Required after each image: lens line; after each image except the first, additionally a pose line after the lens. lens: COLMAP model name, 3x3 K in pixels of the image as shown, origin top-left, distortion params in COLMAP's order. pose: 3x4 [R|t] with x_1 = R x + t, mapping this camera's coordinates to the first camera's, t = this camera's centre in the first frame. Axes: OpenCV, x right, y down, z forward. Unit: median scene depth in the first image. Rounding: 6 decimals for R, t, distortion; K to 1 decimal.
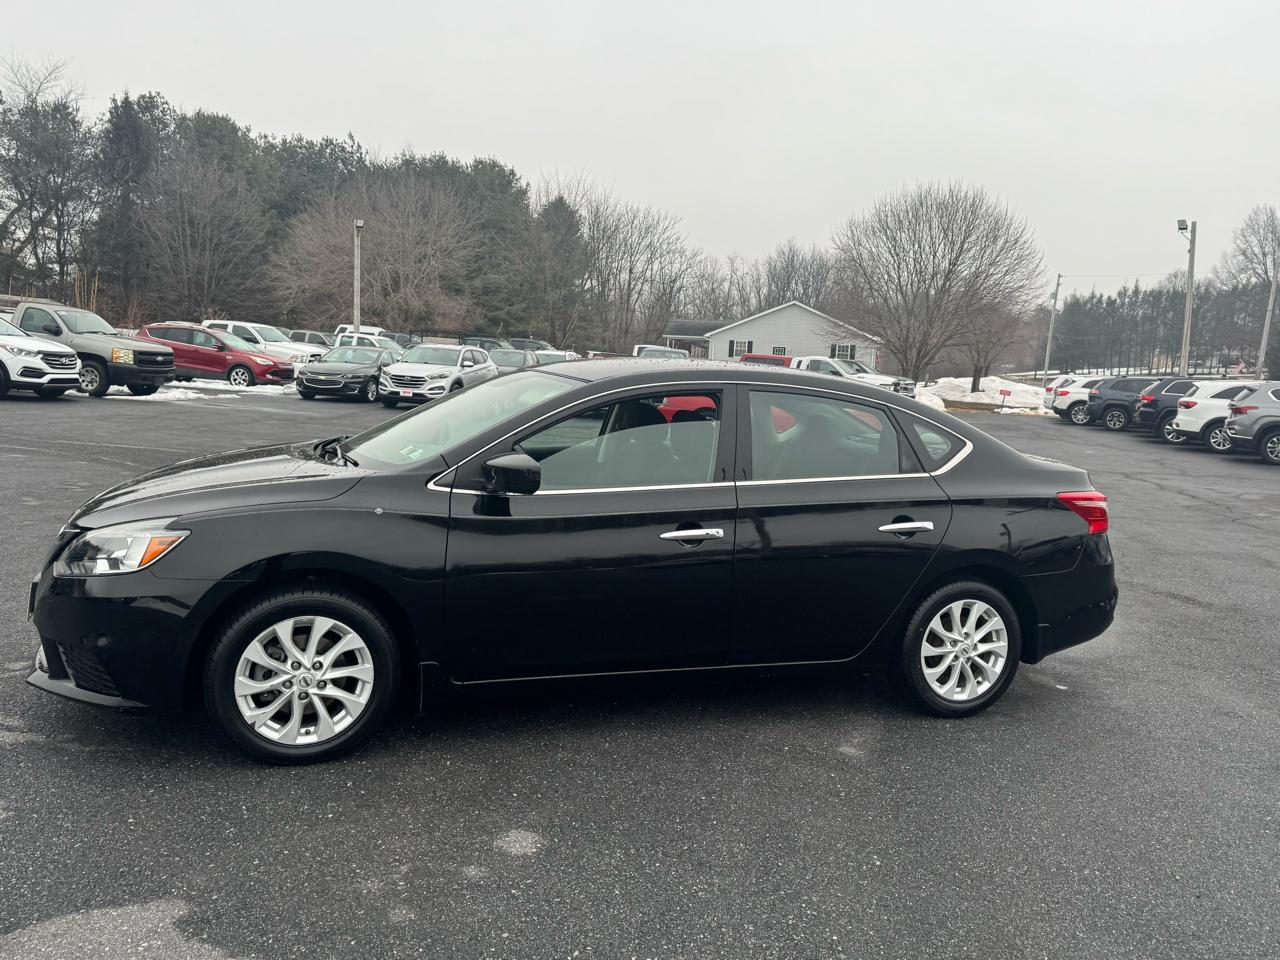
lens RADIAL K [[1051.5, 0, 652.1], [0, 1051.5, 482.0], [0, 0, 1]] dist [0.092813, -0.136736]
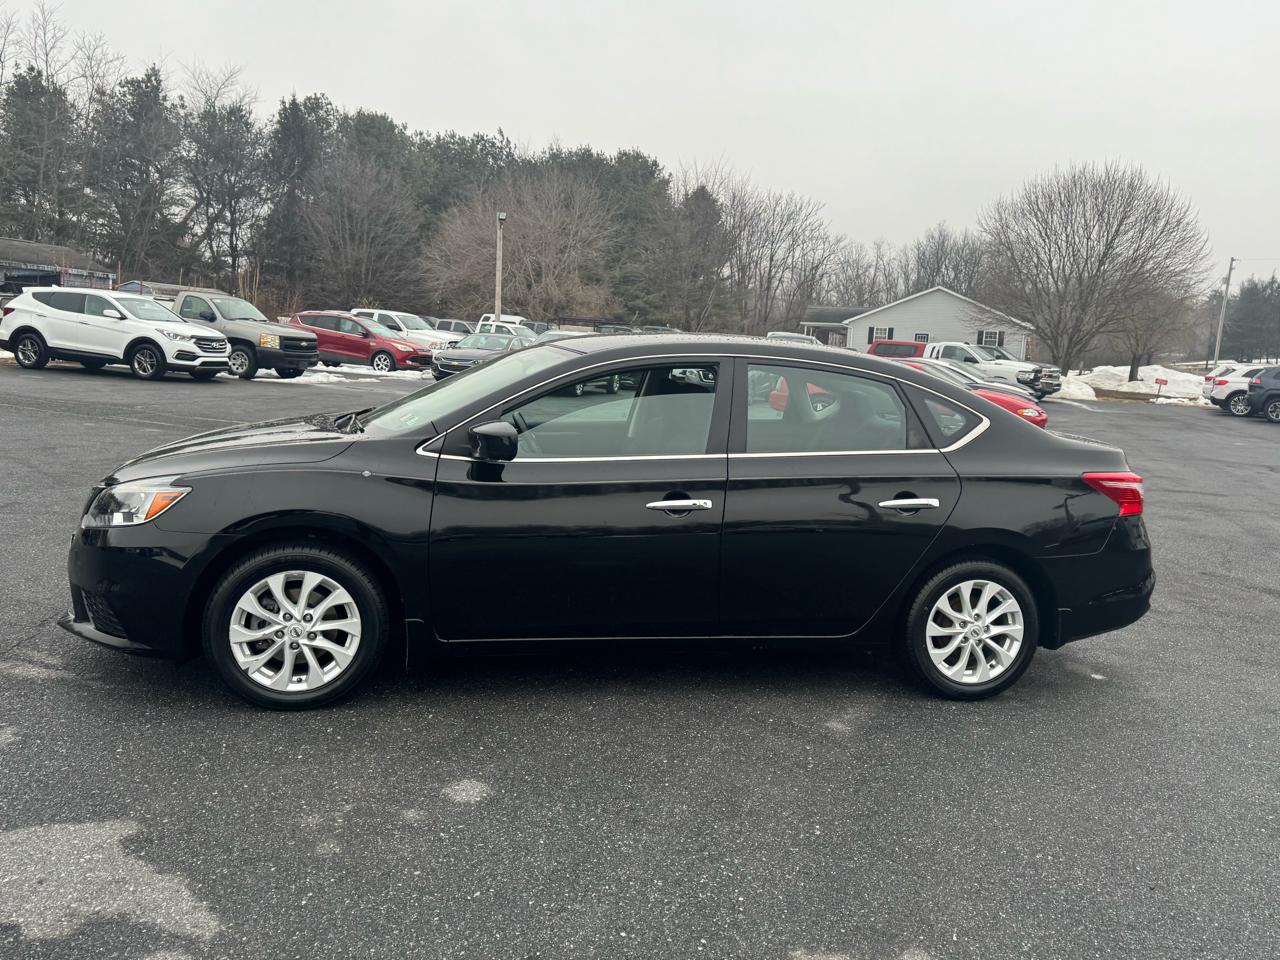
lens RADIAL K [[1051.5, 0, 653.0], [0, 1051.5, 467.1], [0, 0, 1]] dist [0.092813, -0.136736]
pose [[0.990787, 0.016753, -0.134391, 0.131046], [-0.017210, 0.999849, -0.002235, 0.014976], [0.134333, 0.004528, 0.990926, -0.003505]]
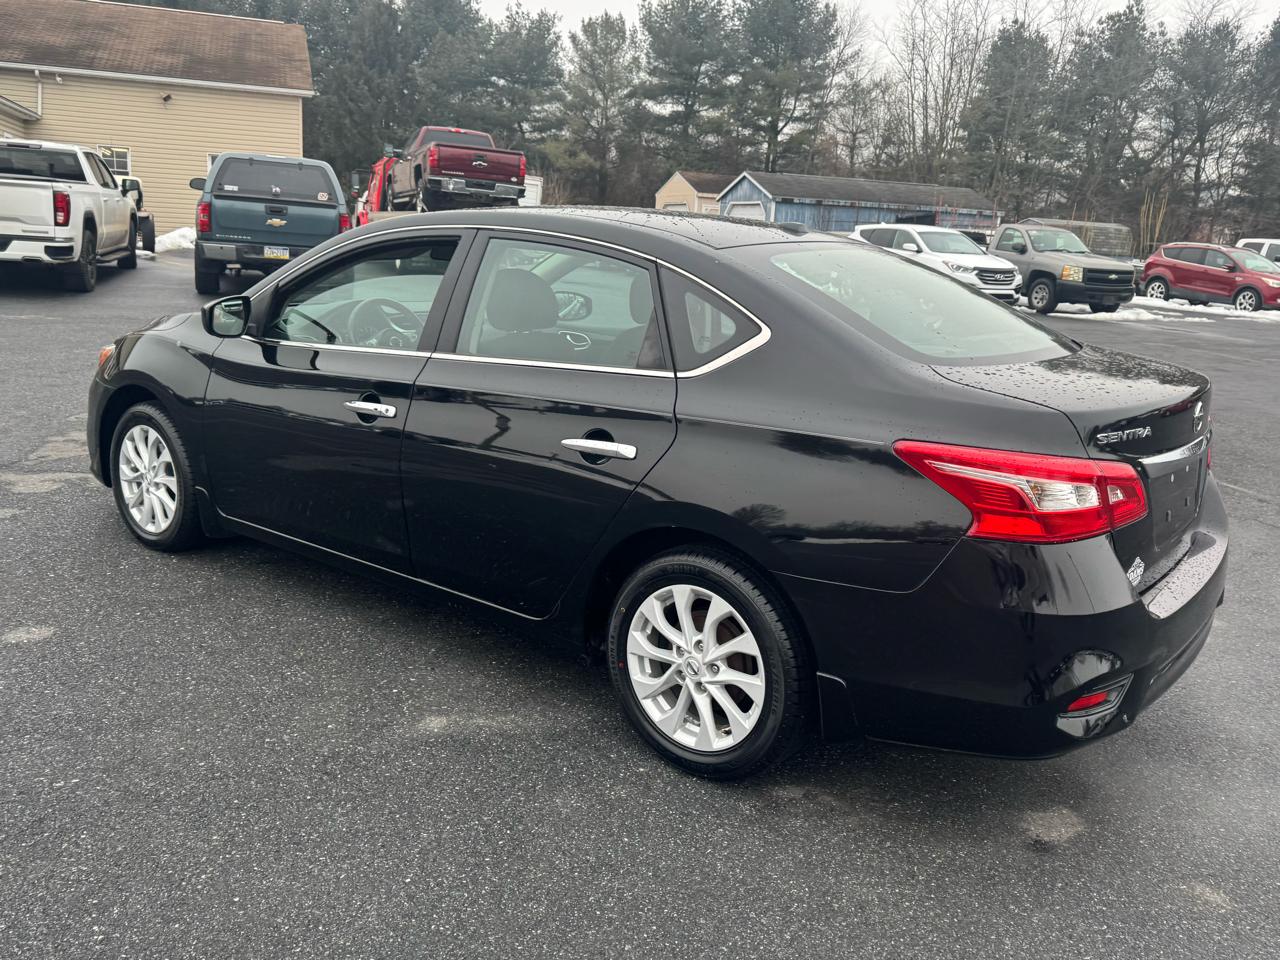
lens RADIAL K [[1051.5, 0, 652.6], [0, 1051.5, 470.8], [0, 0, 1]] dist [0.092813, -0.136736]
pose [[0.526915, 0.156138, -0.835453, 0.773856], [-0.113116, 0.987119, 0.113141, -0.019332], [0.842357, 0.034888, 0.537789, 0.652659]]
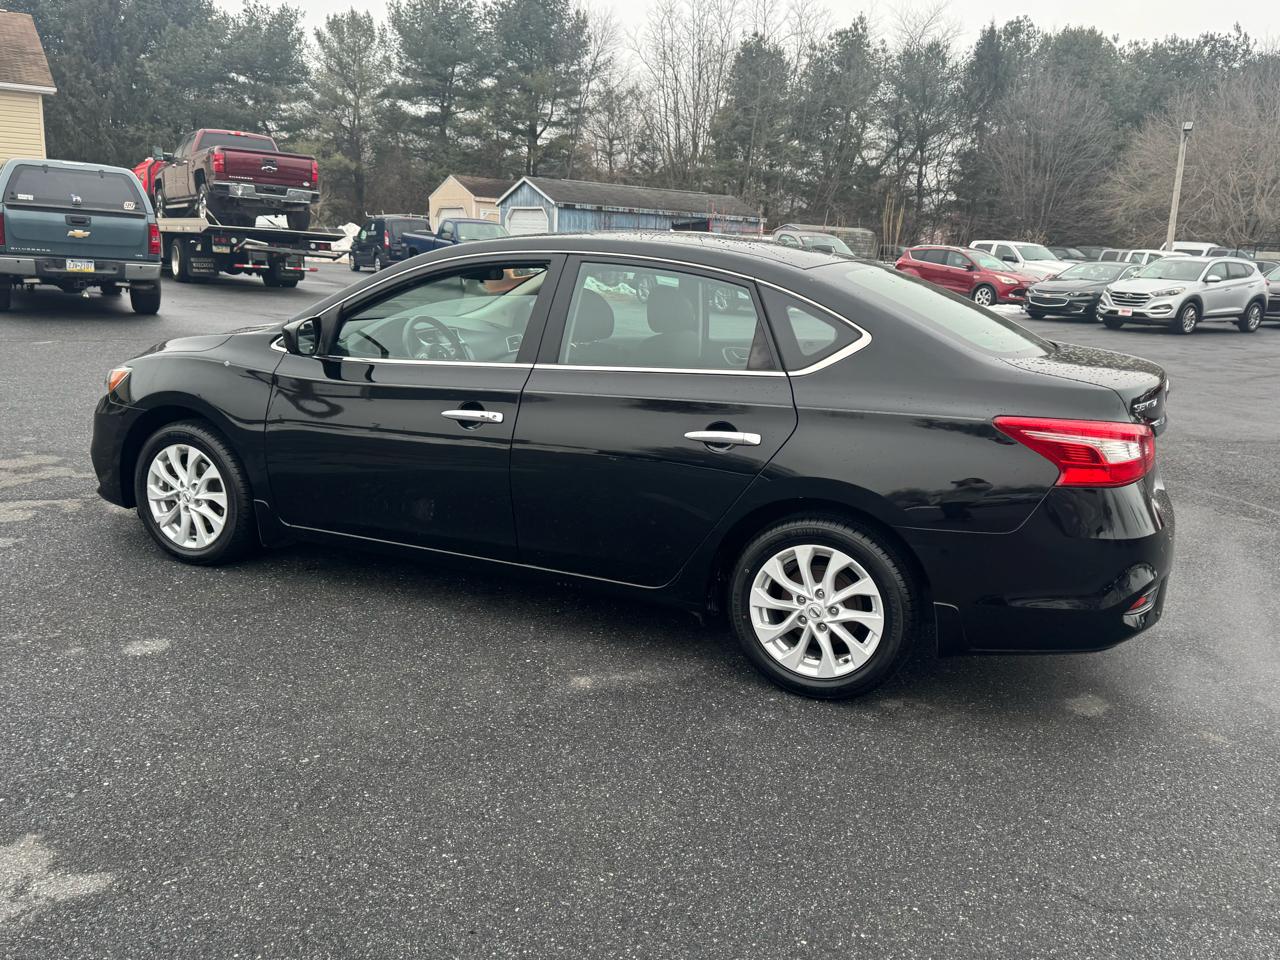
lens RADIAL K [[1051.5, 0, 650.7], [0, 1051.5, 484.9], [0, 0, 1]] dist [0.092813, -0.136736]
pose [[0.705613, 0.127405, -0.697049, 0.723185], [-0.078492, 0.991703, 0.101804, 0.002836], [0.704236, -0.017121, 0.709759, 0.392042]]
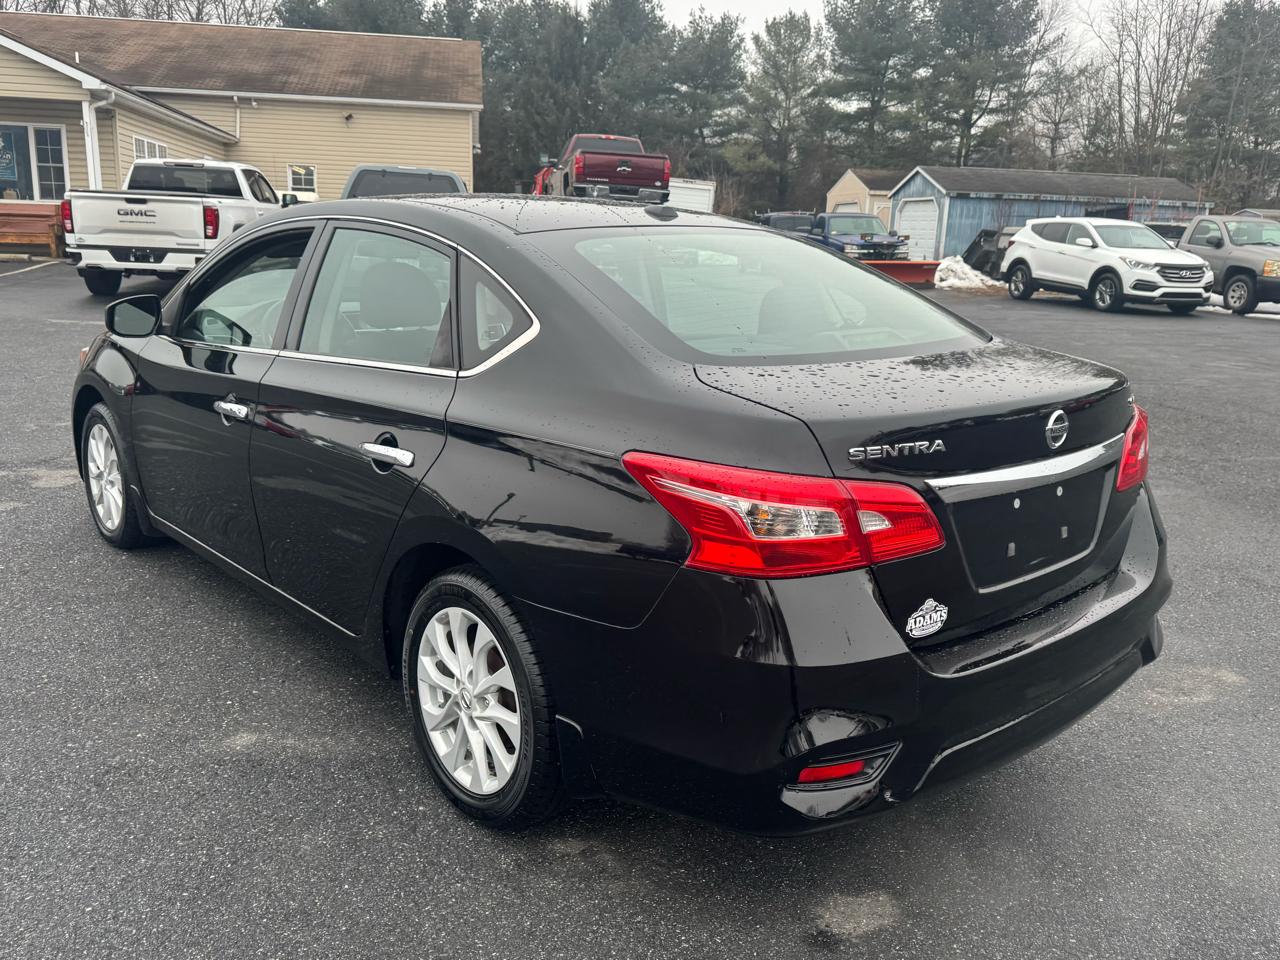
lens RADIAL K [[1051.5, 0, 637.5], [0, 1051.5, 487.9], [0, 0, 1]] dist [0.092813, -0.136736]
pose [[0.354464, 0.174957, -0.918556, 0.811616], [-0.110889, 0.983273, 0.144492, -0.038278], [0.928471, 0.050640, 0.367935, 0.878469]]
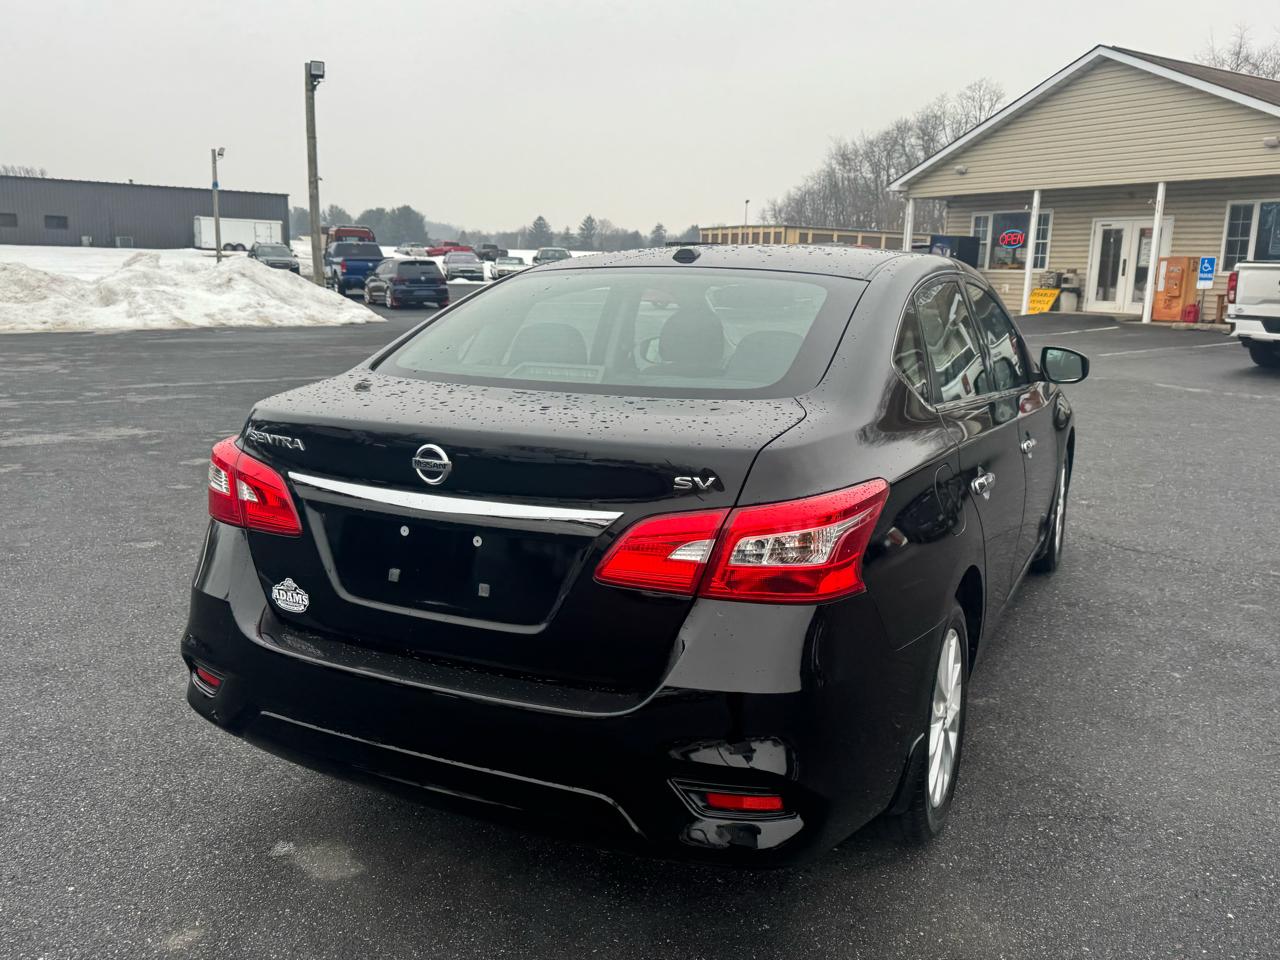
lens RADIAL K [[1051.5, 0, 641.8], [0, 1051.5, 484.3], [0, 0, 1]] dist [0.092813, -0.136736]
pose [[-0.732010, 0.062970, -0.678377, 0.671846], [-0.134664, 0.962701, 0.234674, -0.125969], [0.667852, 0.263137, -0.696227, 1.609687]]
